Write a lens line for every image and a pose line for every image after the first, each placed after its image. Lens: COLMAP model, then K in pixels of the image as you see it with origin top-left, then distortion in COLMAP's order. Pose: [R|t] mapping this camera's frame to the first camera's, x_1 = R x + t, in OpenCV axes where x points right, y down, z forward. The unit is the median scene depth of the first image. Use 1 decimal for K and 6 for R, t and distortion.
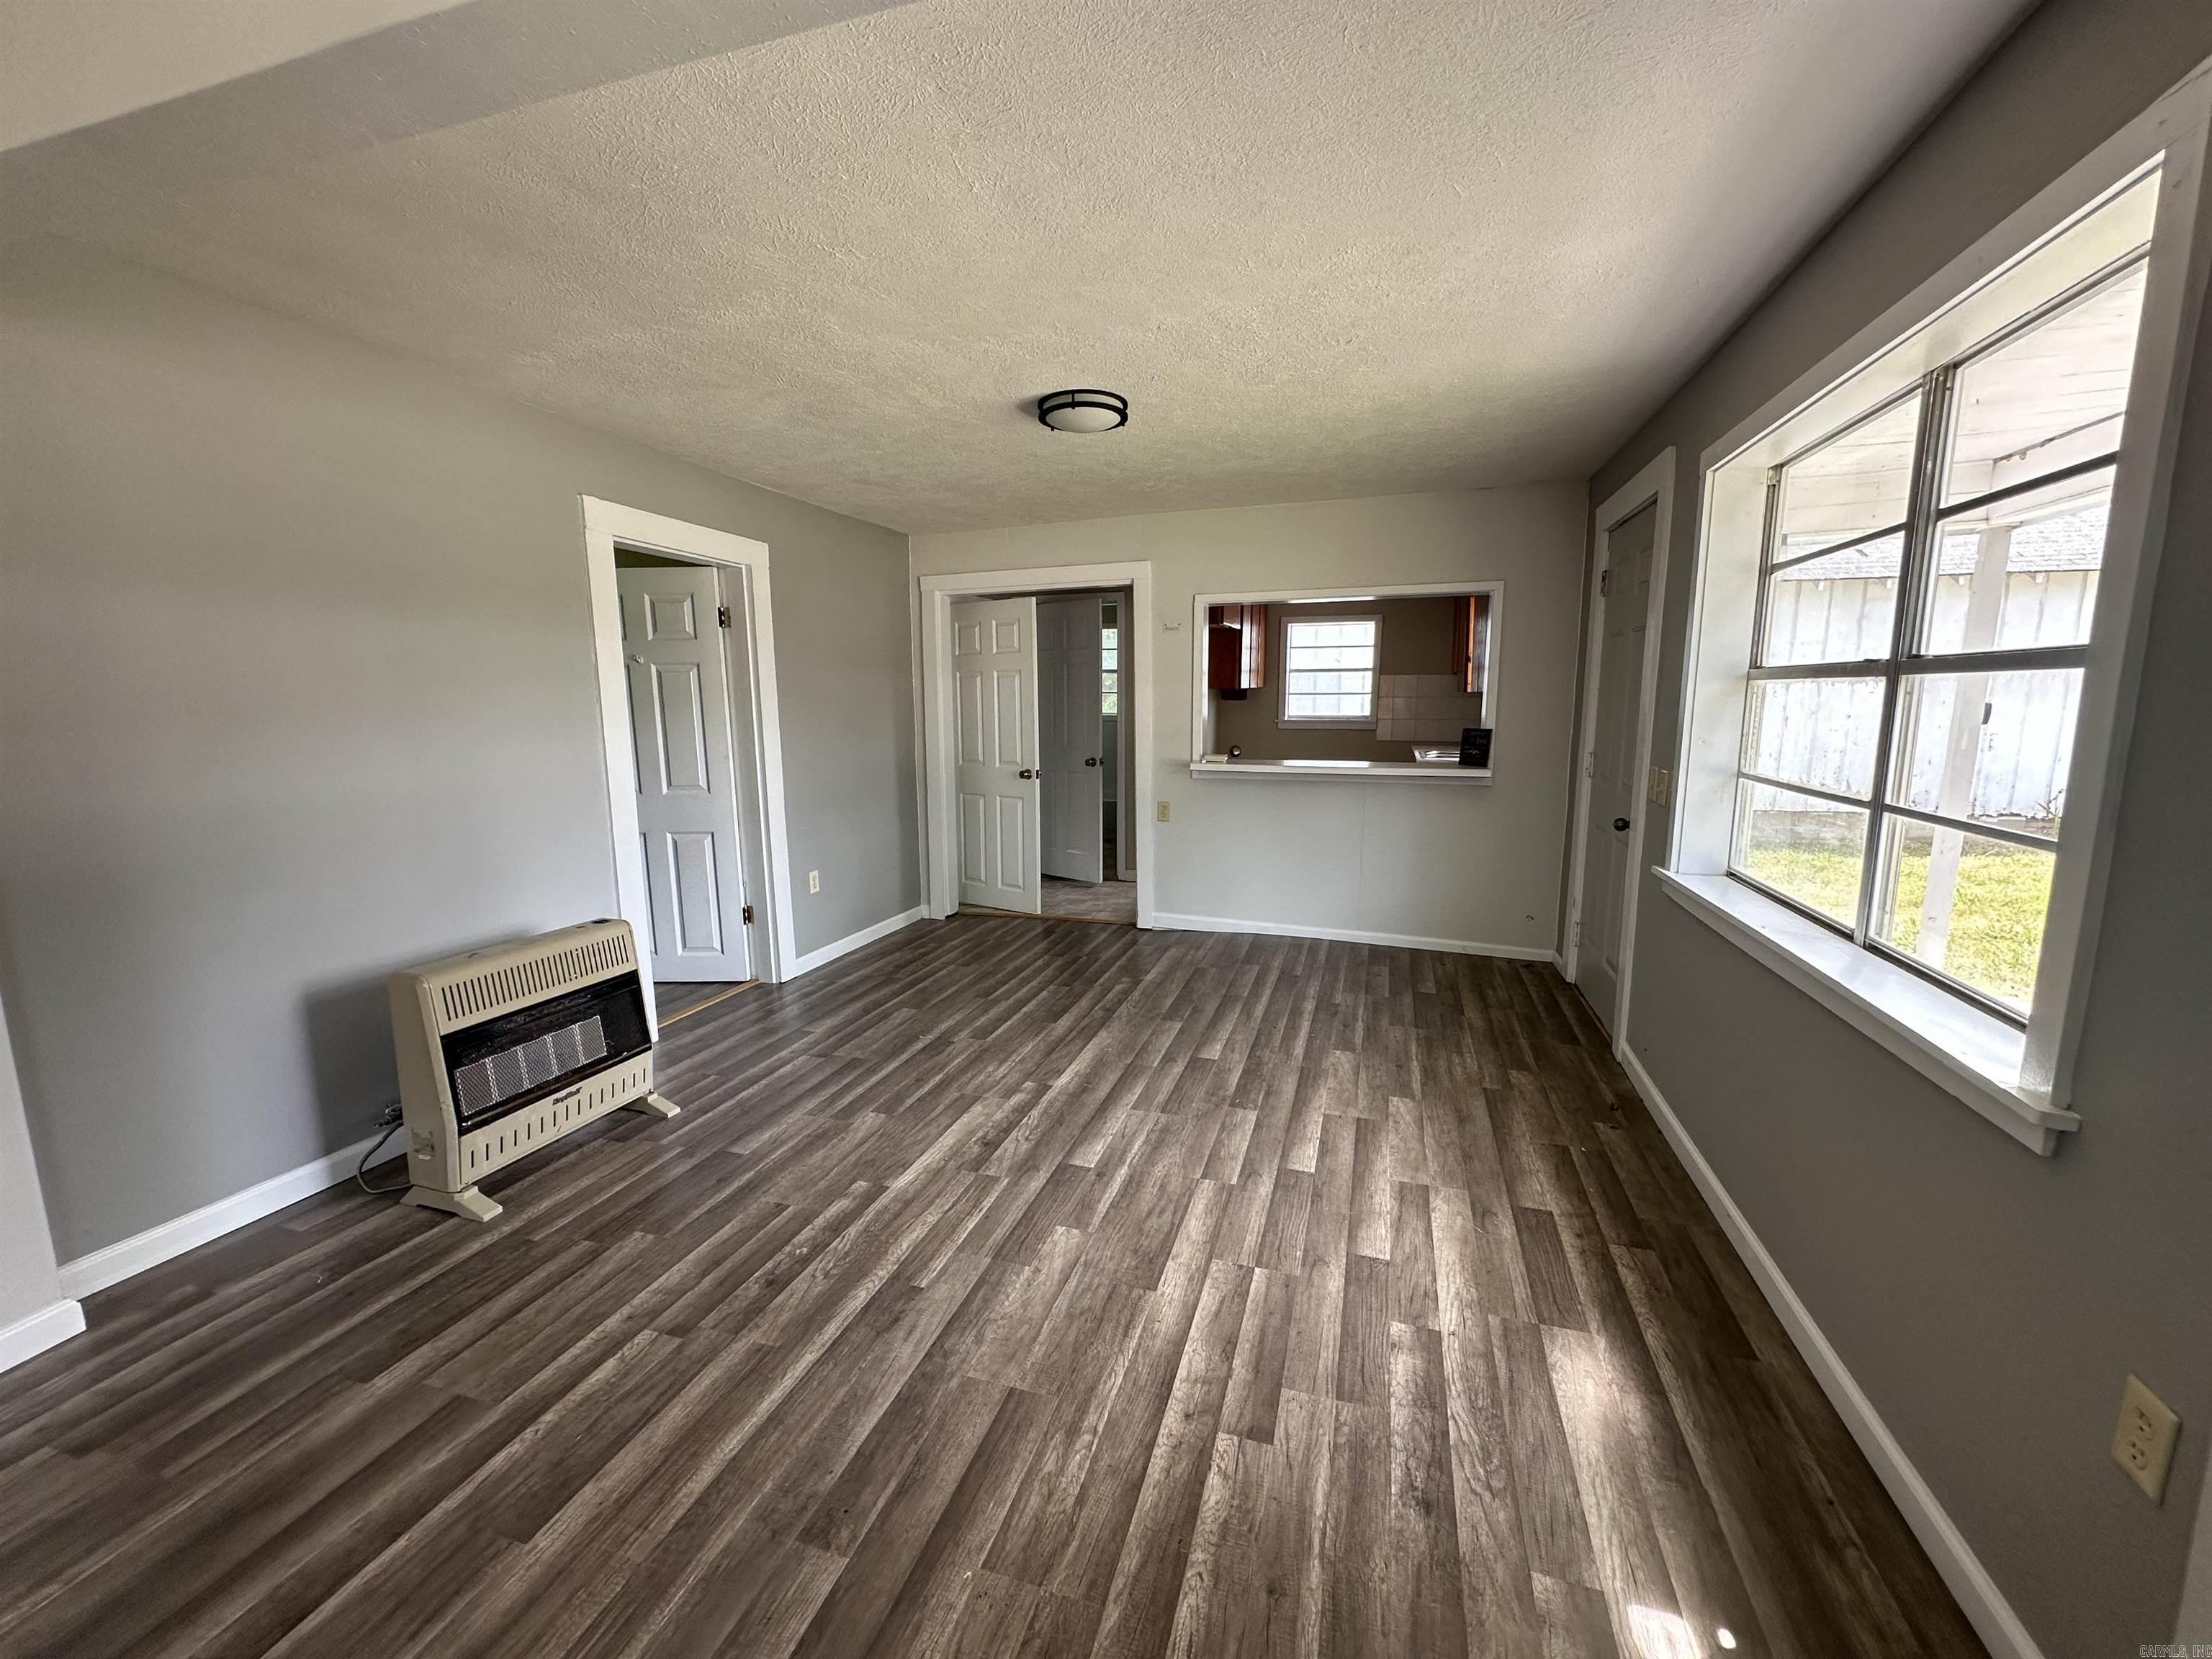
lens RADIAL K [[879.7, 0, 1100.0], [0, 879.7, 831.8], [0, 0, 1]] dist [-0.002383, 0.000920]
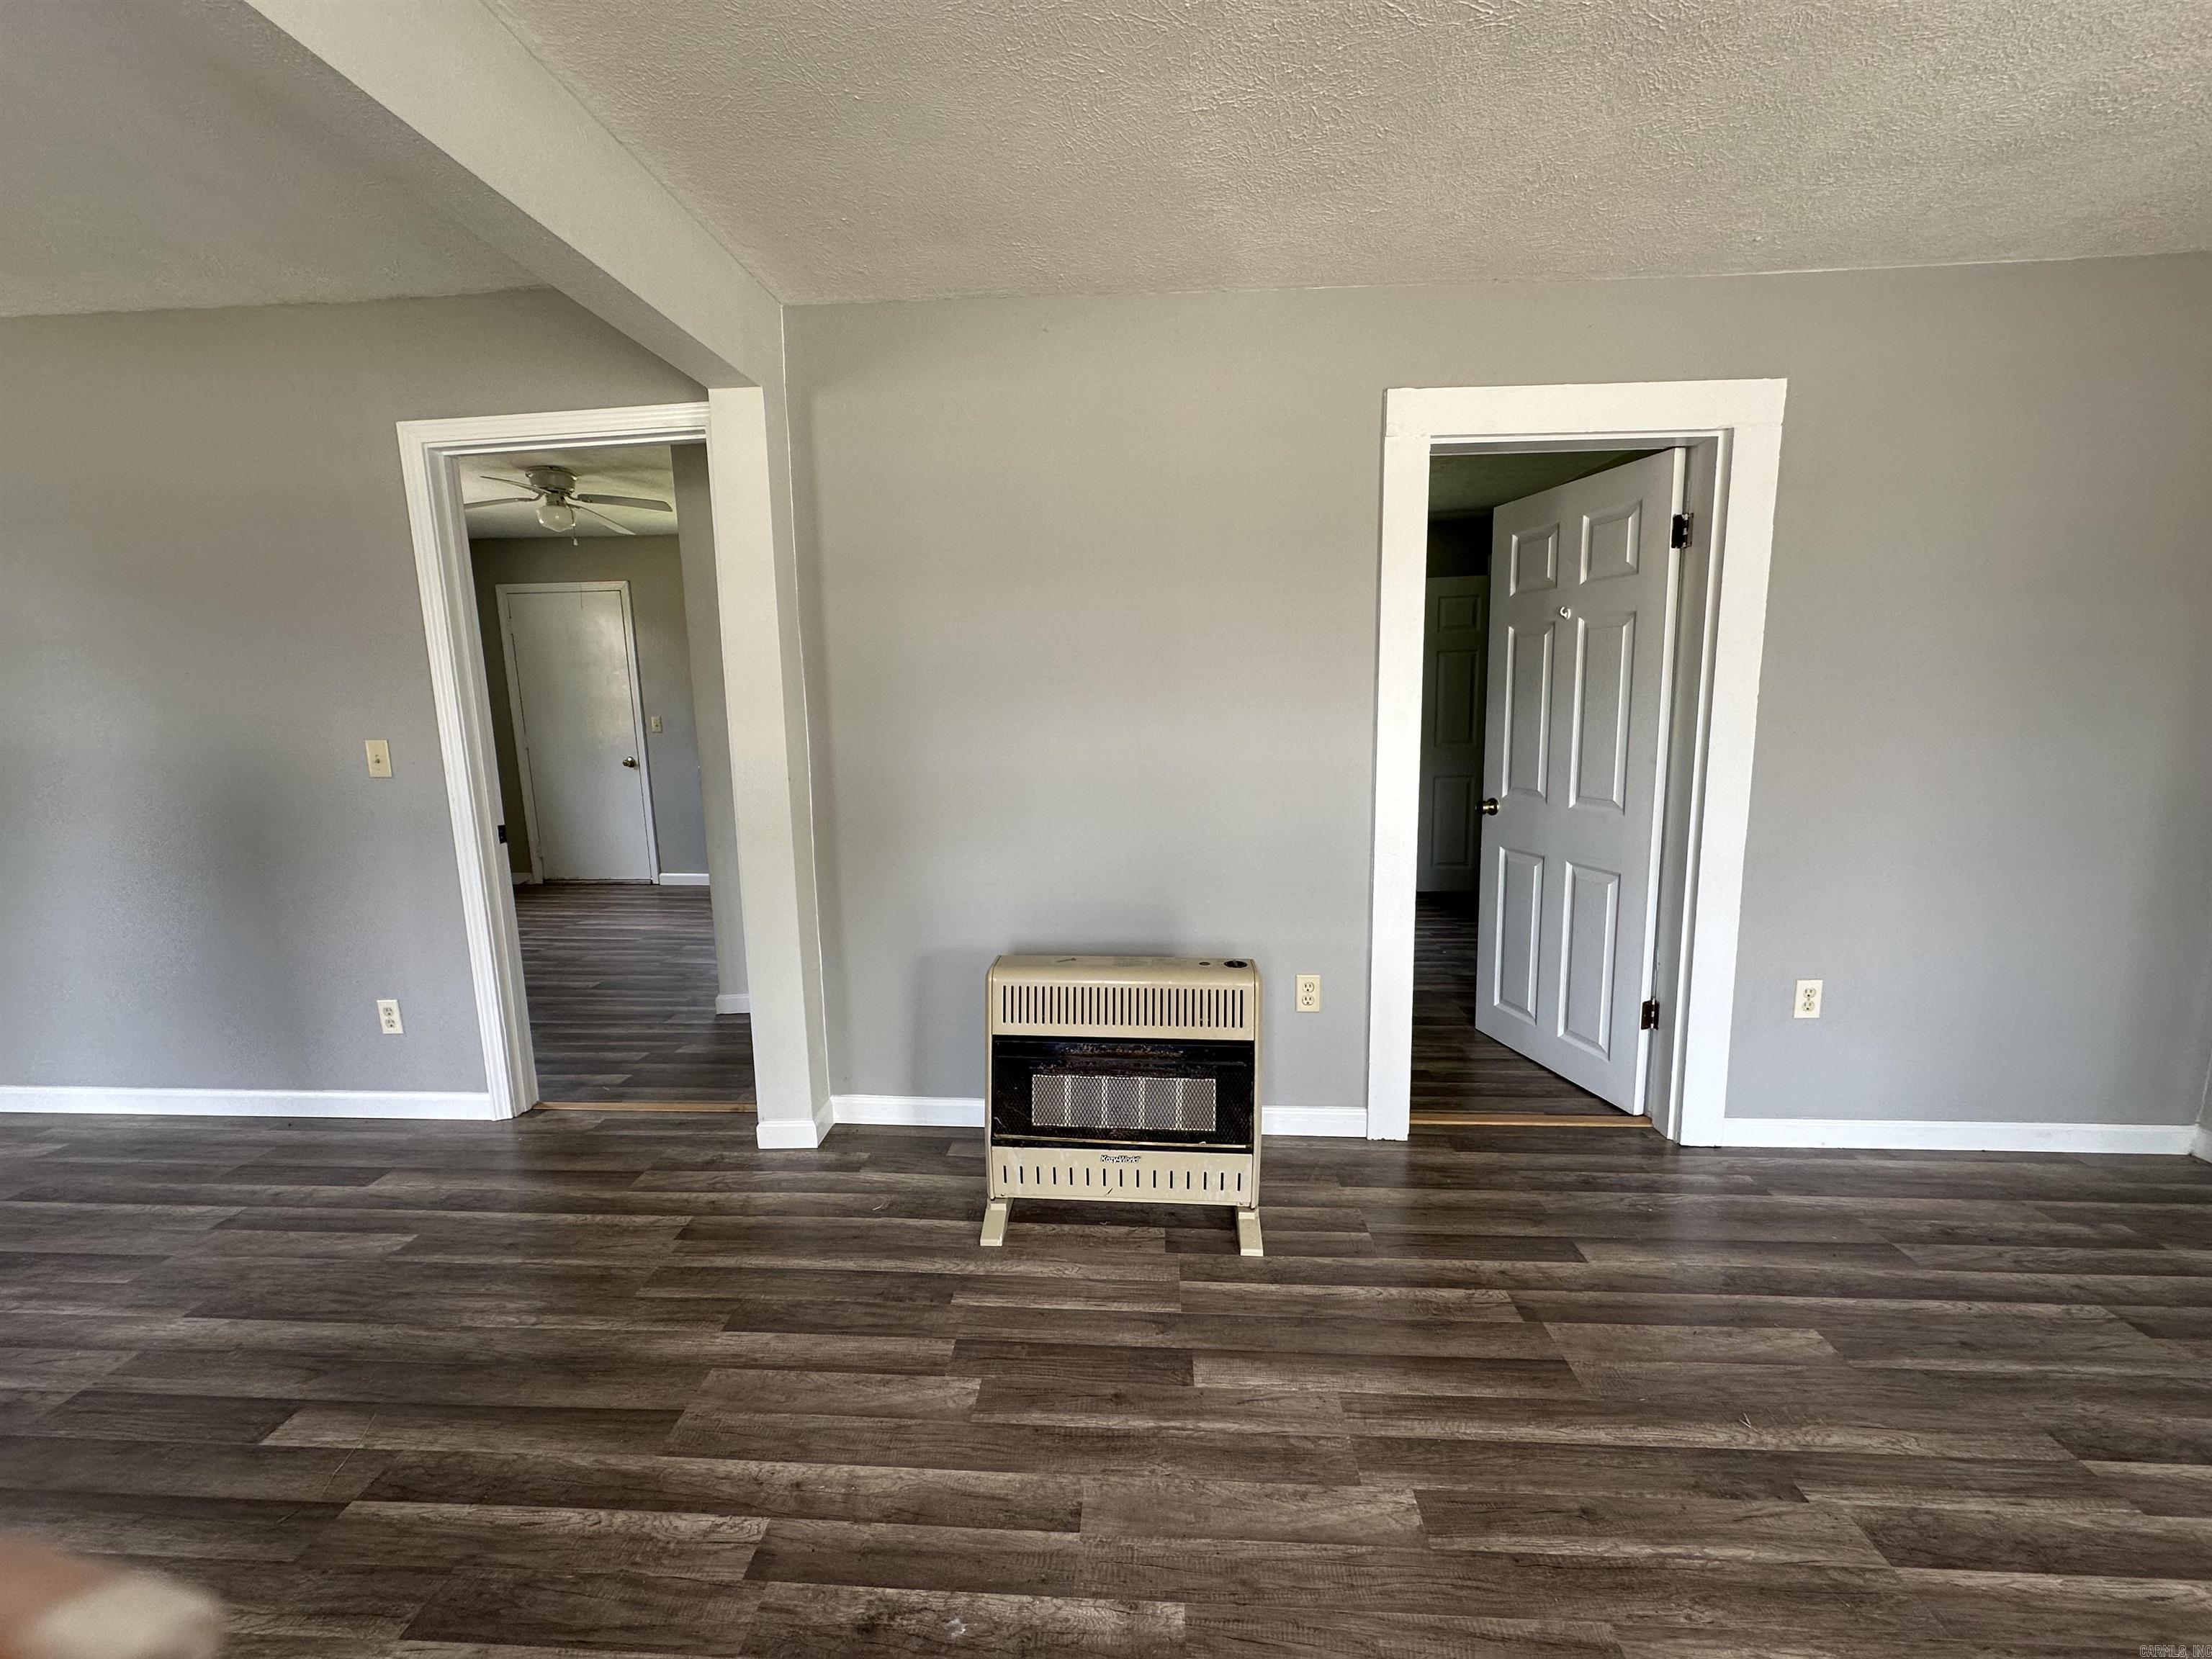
lens RADIAL K [[879.7, 0, 1101.1], [0, 879.7, 832.5], [0, 0, 1]] dist [-0.002383, 0.000920]
pose [[0.248267, 0.150635, -0.956908, 0.114364], [-0.128765, 0.984201, 0.121524, -0.085741], [0.960095, 0.093045, 0.263741, 0.661947]]
